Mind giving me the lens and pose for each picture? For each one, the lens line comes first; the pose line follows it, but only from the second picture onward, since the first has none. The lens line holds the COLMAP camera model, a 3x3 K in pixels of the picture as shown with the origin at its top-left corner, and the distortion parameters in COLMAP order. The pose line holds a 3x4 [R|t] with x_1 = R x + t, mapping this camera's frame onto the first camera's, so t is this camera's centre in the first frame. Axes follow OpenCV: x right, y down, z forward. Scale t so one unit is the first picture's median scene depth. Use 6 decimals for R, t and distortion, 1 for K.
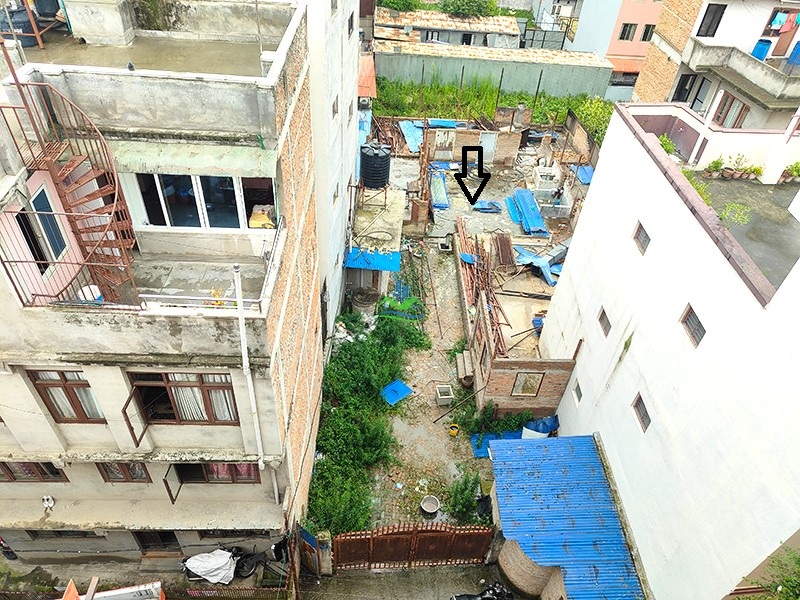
lens RADIAL K [[552.1, 0, 406.6], [0, 552.1, 298.2], [0, 0, 1]] dist [0.025186, -0.013130]
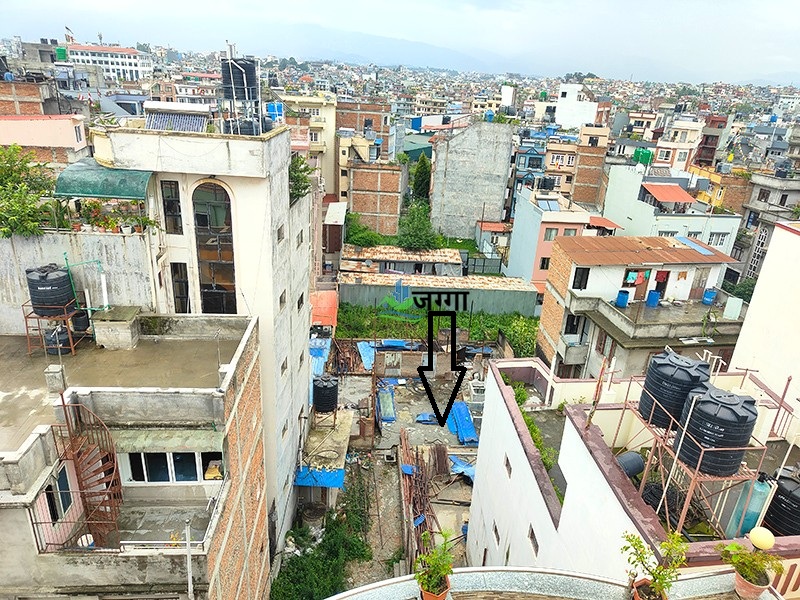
lens RADIAL K [[552.1, 0, 402.5], [0, 552.1, 303.2], [0, 0, 1]] dist [0.025186, -0.013130]
pose [[0.999297, -0.026800, 0.026215, 0.096429], [0.033726, 0.947996, -0.316492, -0.044560], [-0.016370, 0.317153, 0.948233, -0.242257]]
